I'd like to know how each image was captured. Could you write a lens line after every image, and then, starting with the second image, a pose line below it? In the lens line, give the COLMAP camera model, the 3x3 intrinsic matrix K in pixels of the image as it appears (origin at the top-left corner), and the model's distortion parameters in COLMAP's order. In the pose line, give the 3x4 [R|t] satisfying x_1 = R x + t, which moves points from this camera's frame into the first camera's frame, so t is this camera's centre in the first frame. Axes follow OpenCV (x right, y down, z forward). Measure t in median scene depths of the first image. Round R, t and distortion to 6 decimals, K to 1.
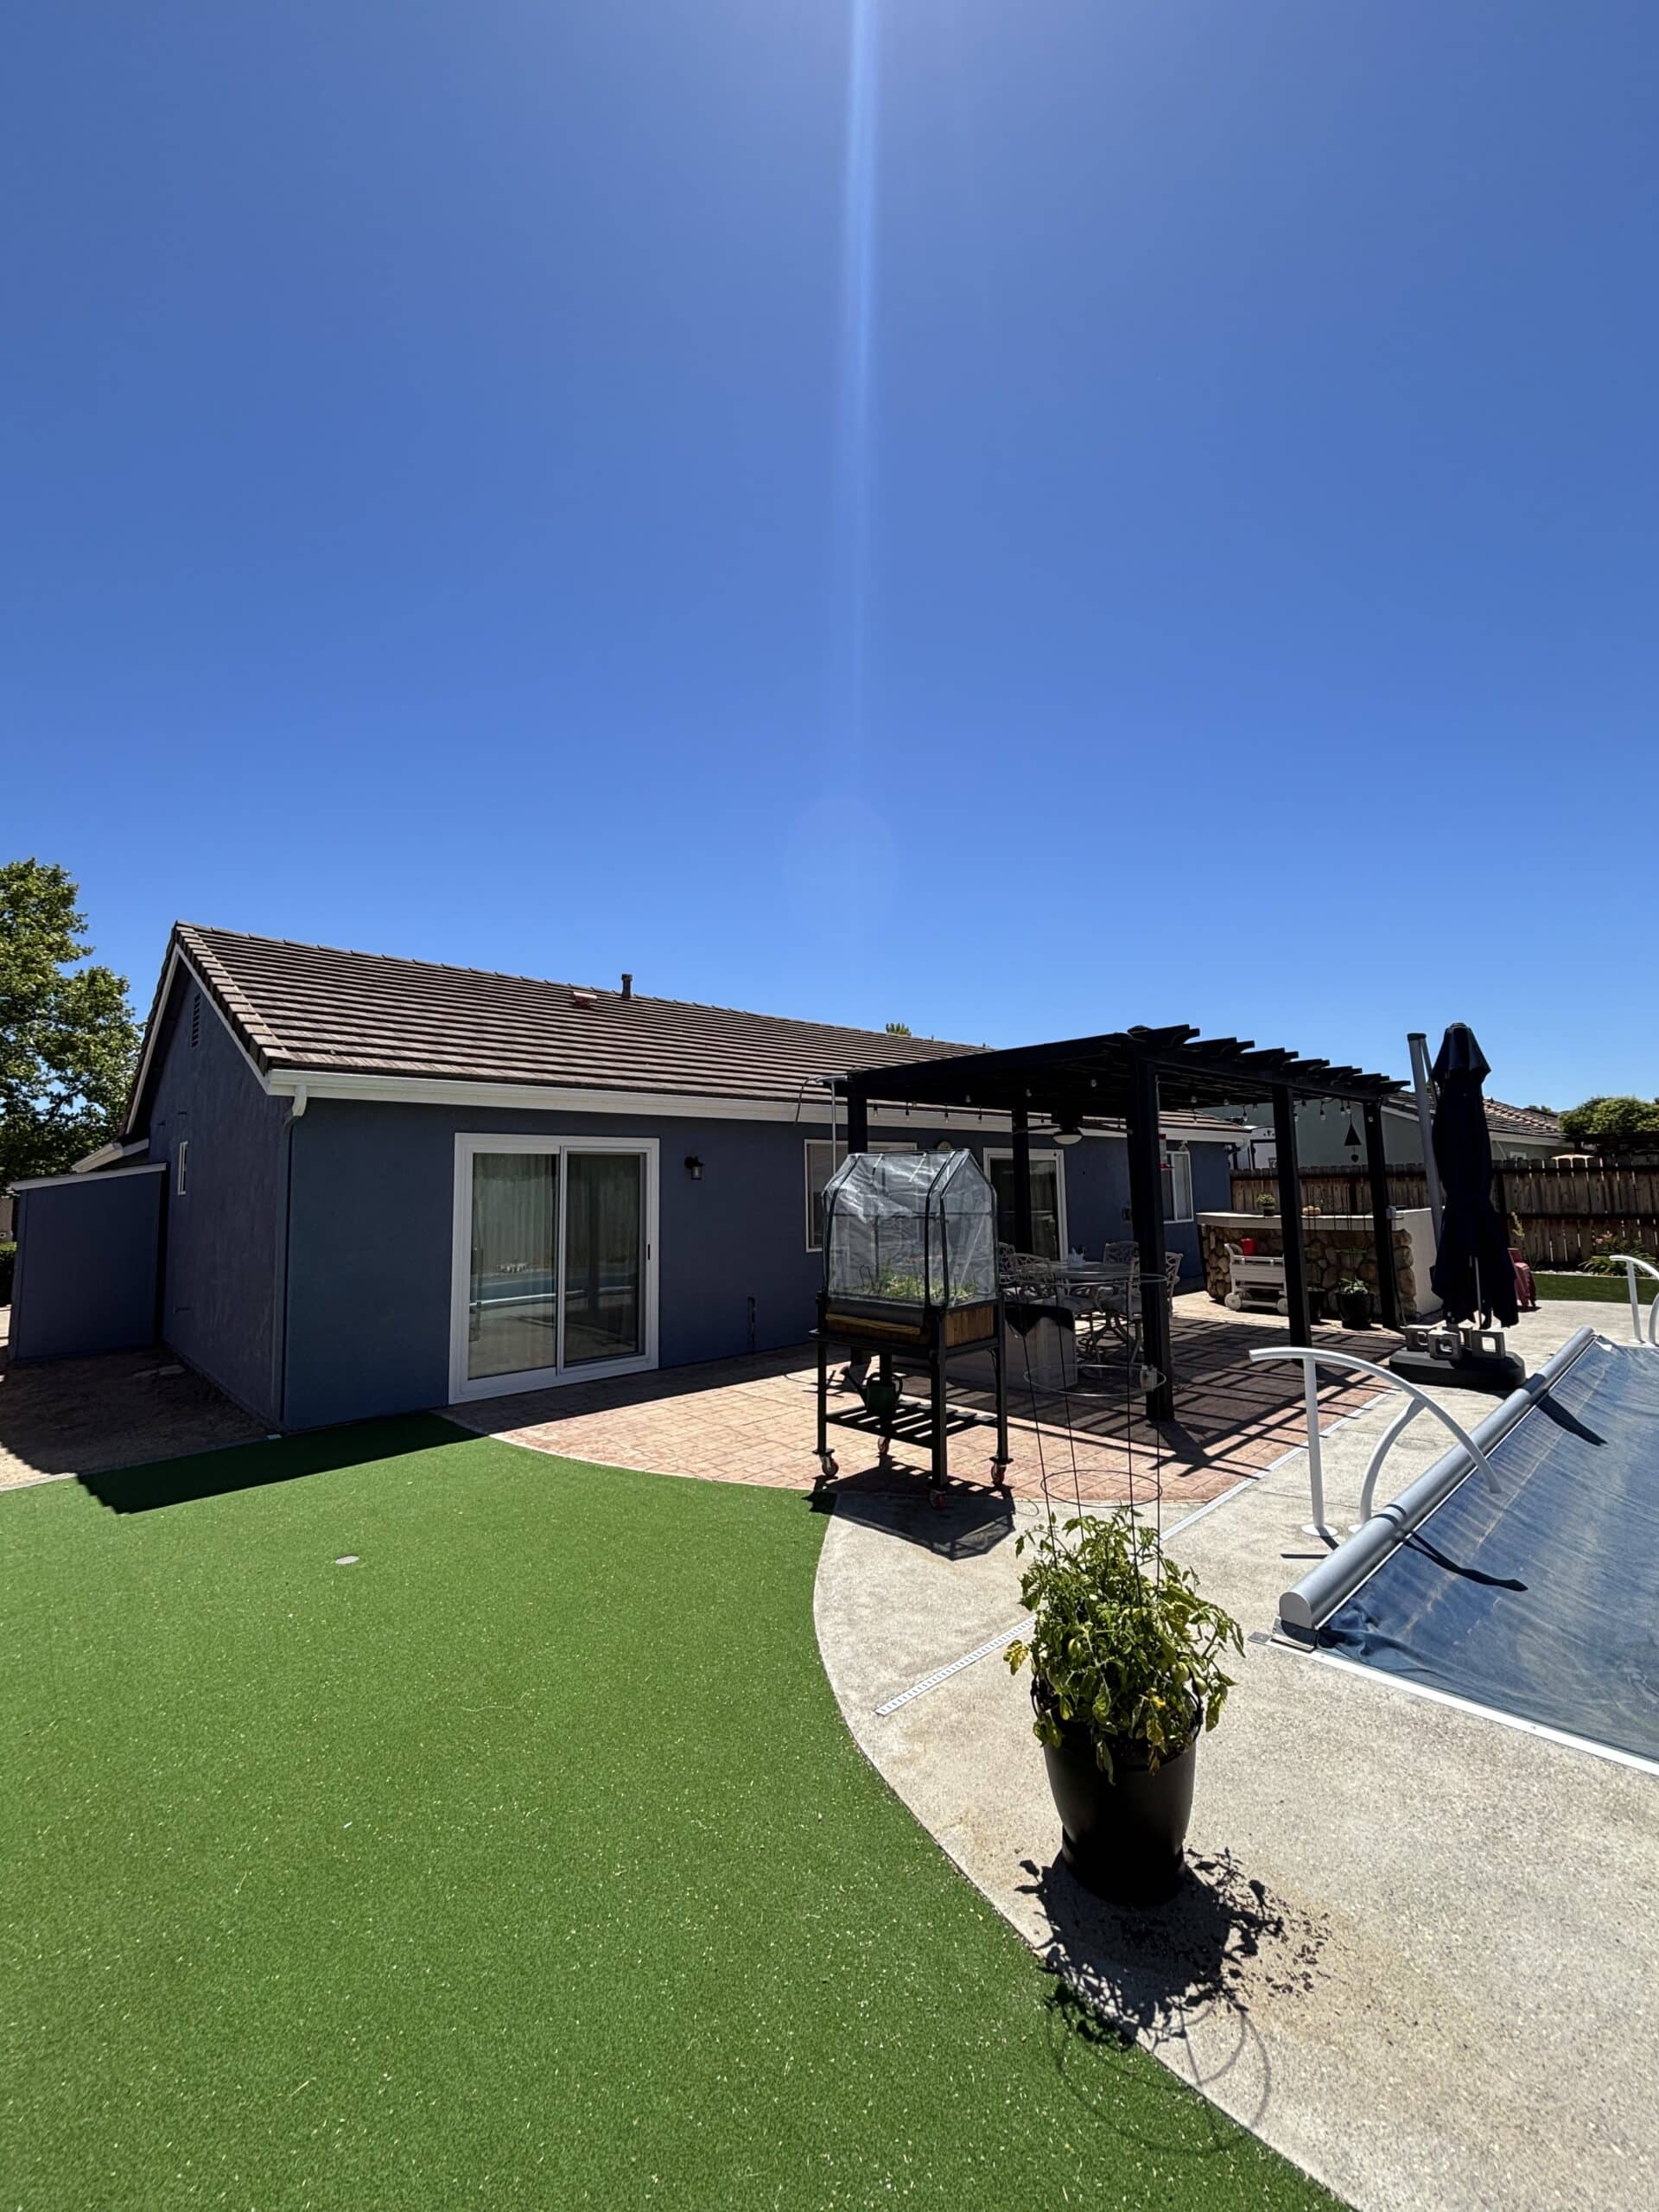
lens RADIAL K [[888.0, 0, 830.5], [0, 888.0, 1113.8], [0, 0, 1]] dist [-0.000466, -0.000009]
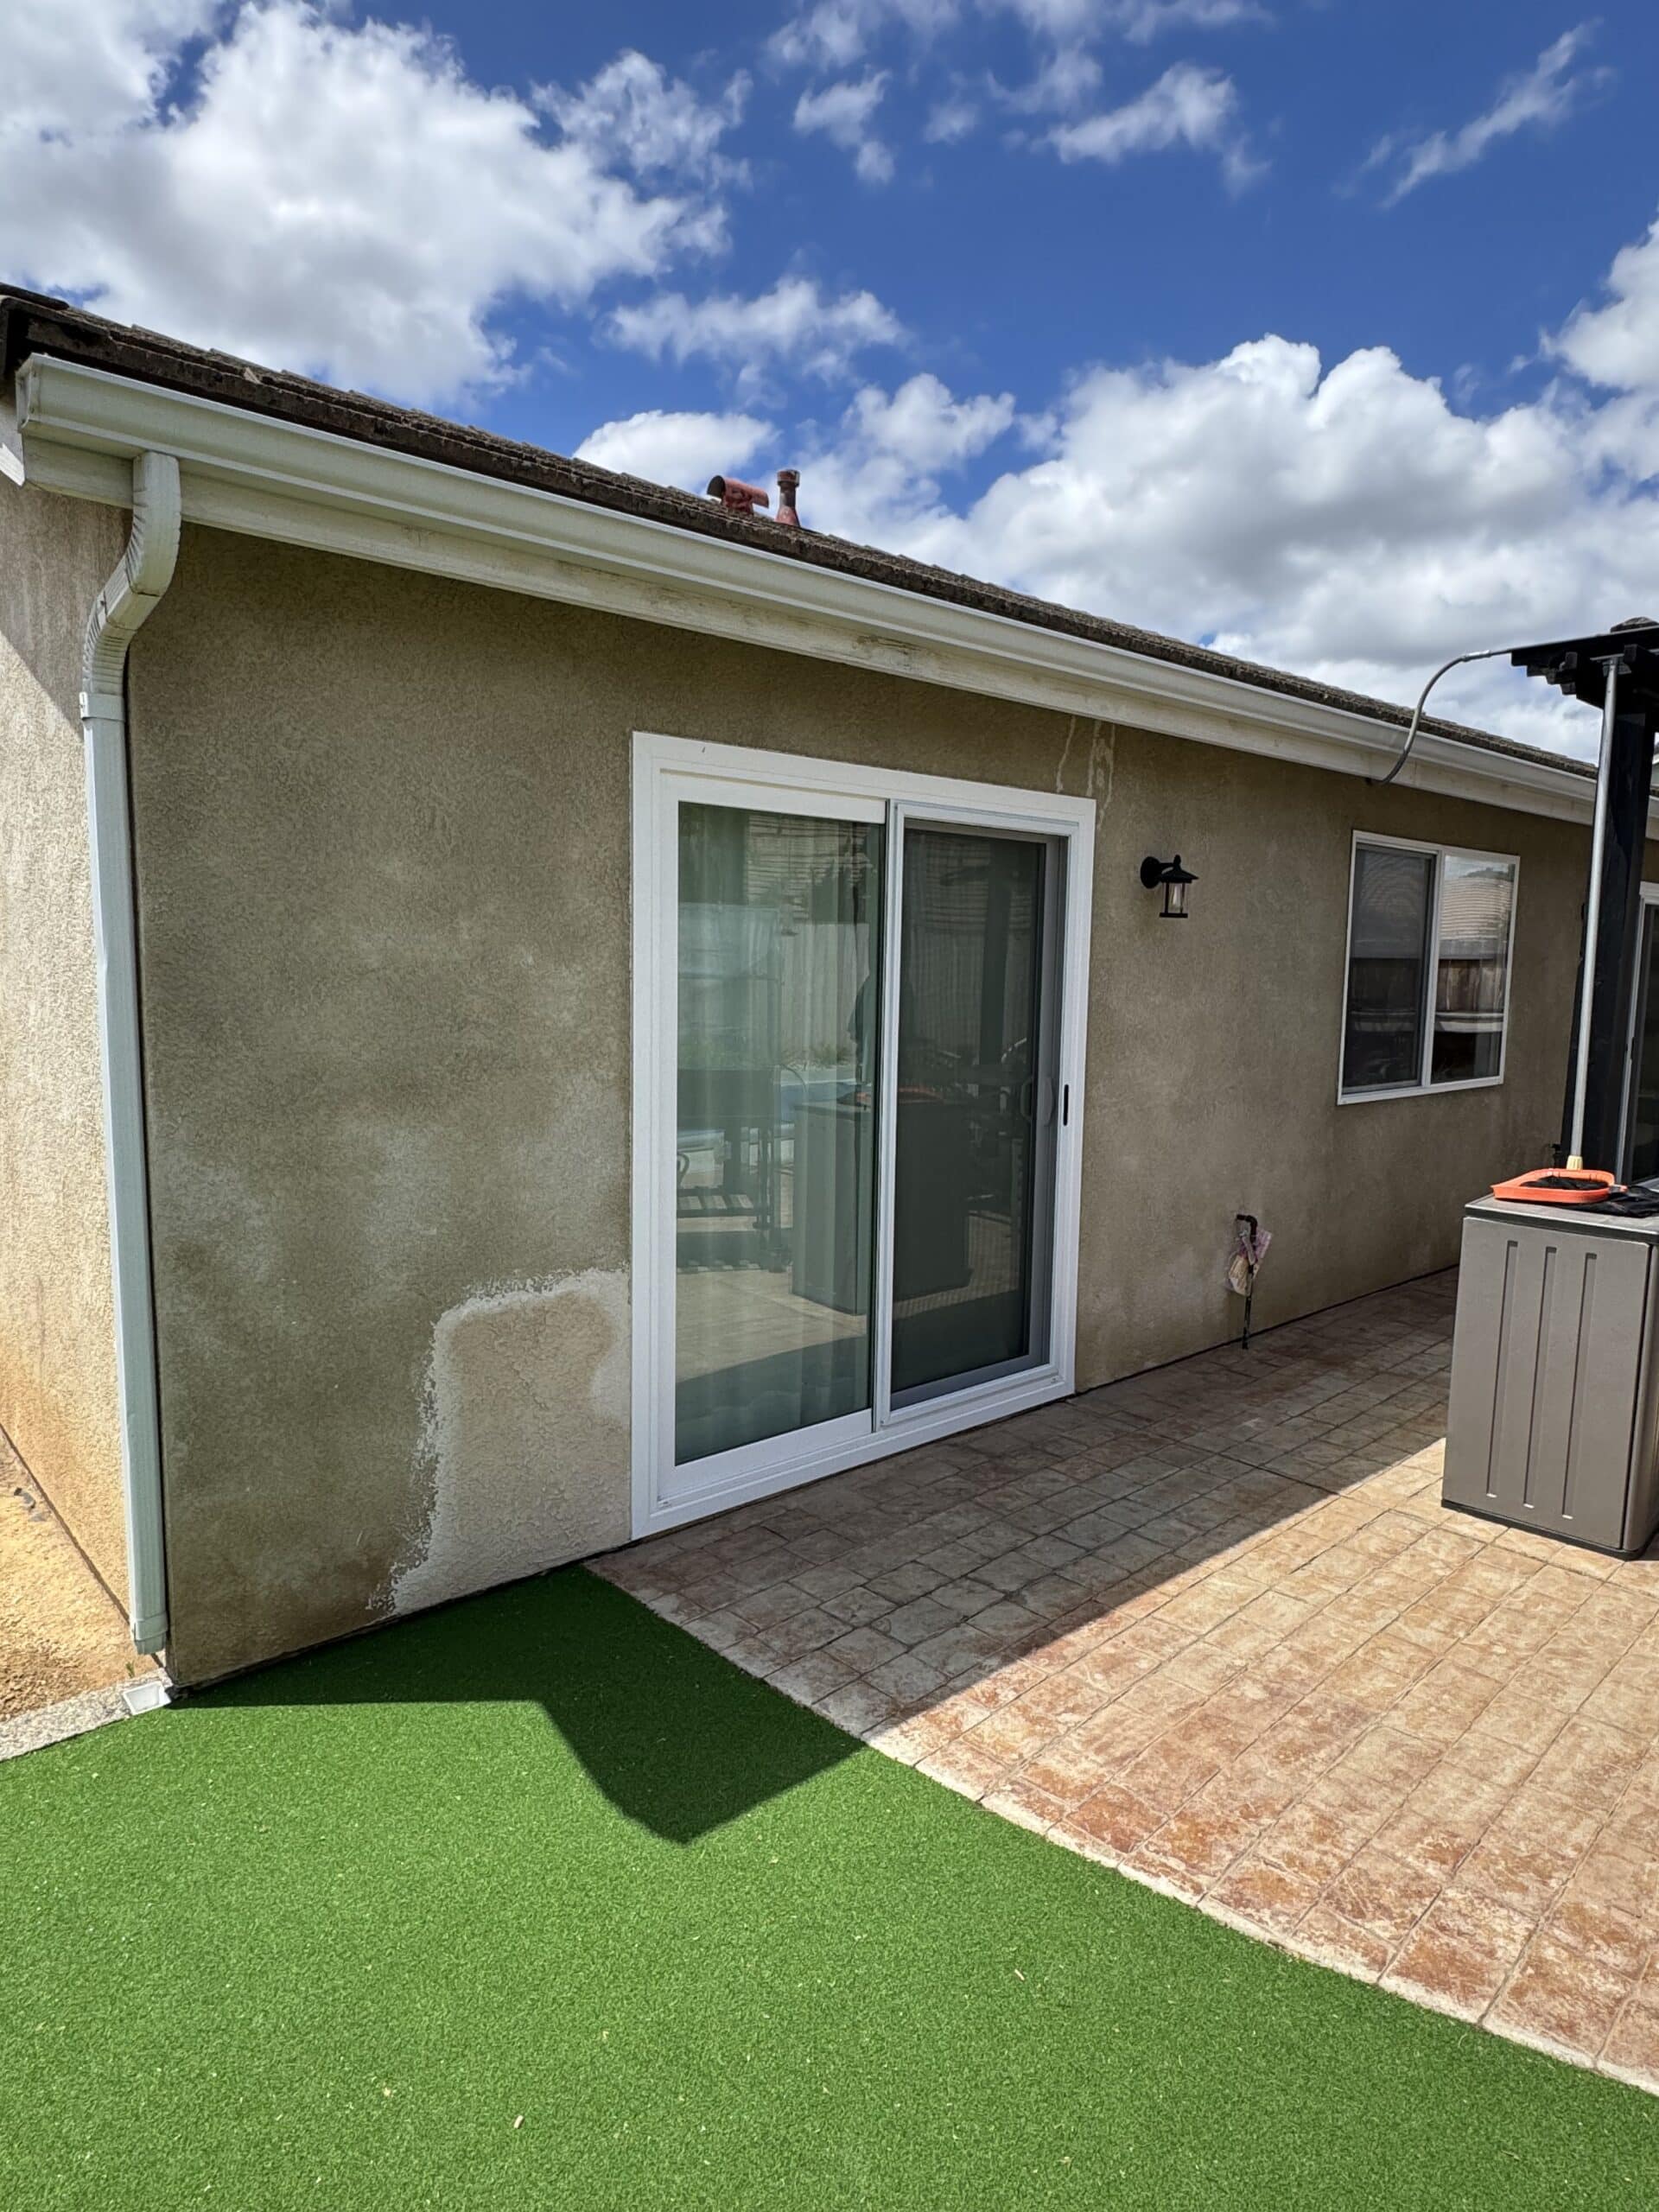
lens RADIAL K [[1300.4, 0, 824.3], [0, 1300.4, 1103.6], [0, 0, 1]] dist [-0.004221, -0.000713]
pose [[0.998975, 0.036498, -0.026788, -0.339352], [-0.030596, 0.980374, 0.194759, 0.058703], [0.033371, -0.193740, 0.980485, 0.530770]]
